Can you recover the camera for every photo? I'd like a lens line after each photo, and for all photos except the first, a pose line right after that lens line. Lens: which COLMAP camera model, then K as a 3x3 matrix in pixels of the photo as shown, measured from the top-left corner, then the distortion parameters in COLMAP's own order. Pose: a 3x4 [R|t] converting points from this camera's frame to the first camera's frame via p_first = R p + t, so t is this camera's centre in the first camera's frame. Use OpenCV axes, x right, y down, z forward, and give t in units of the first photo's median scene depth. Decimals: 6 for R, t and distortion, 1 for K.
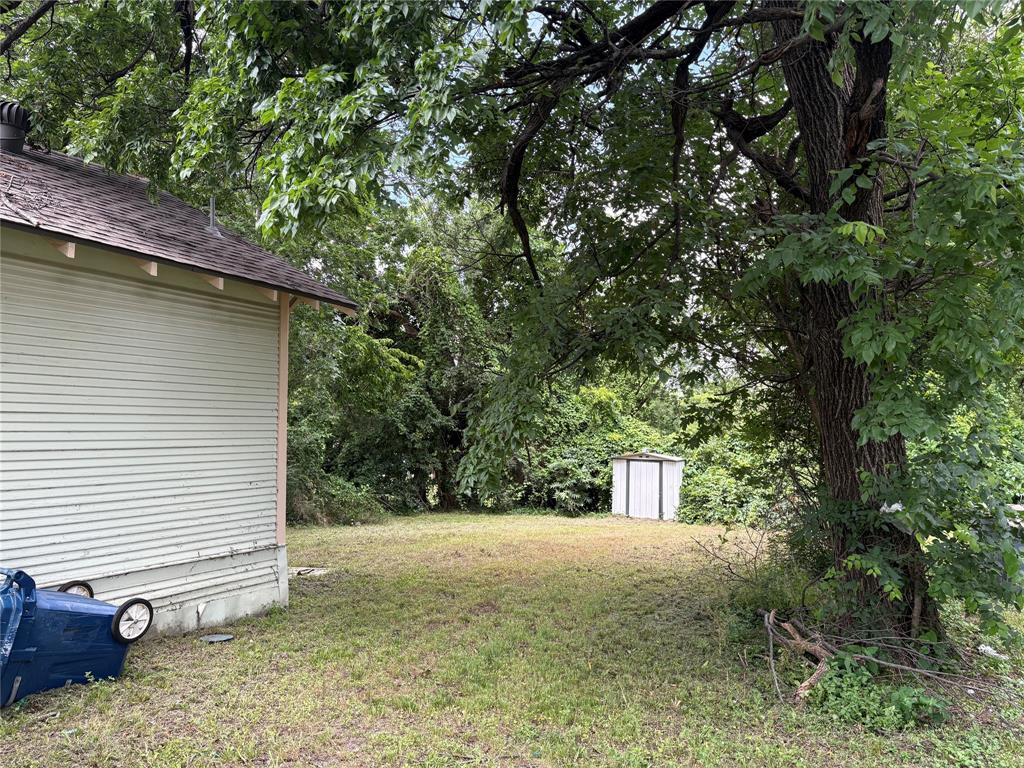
lens RADIAL K [[780.6, 0, 508.3], [0, 780.6, 379.3], [0, 0, 1]] dist [0.026763, -0.030557]
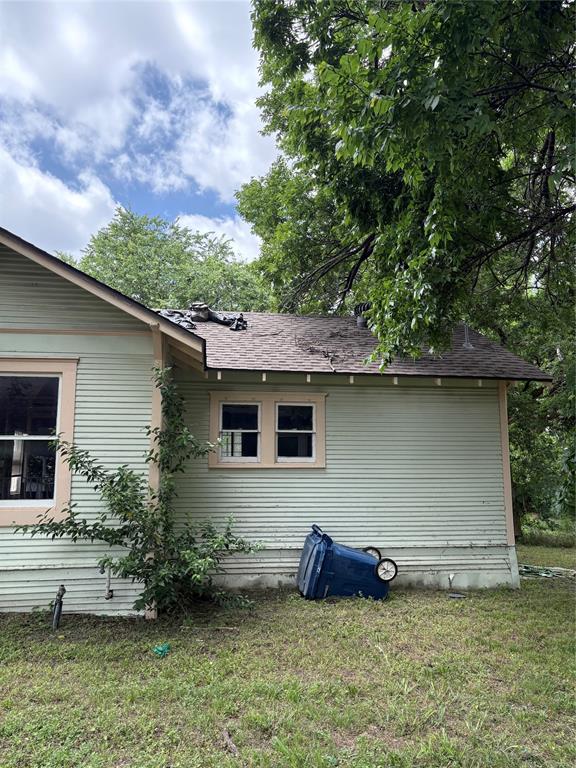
lens RADIAL K [[585.4, 0, 285.4], [0, 585.4, 381.5], [0, 0, 1]] dist [0.026763, -0.030557]
pose [[0.562655, -0.132884, -0.815942, 0.436207], [0.056946, 0.990882, -0.122106, 0.013268], [0.824728, 0.022239, 0.565092, -0.002112]]
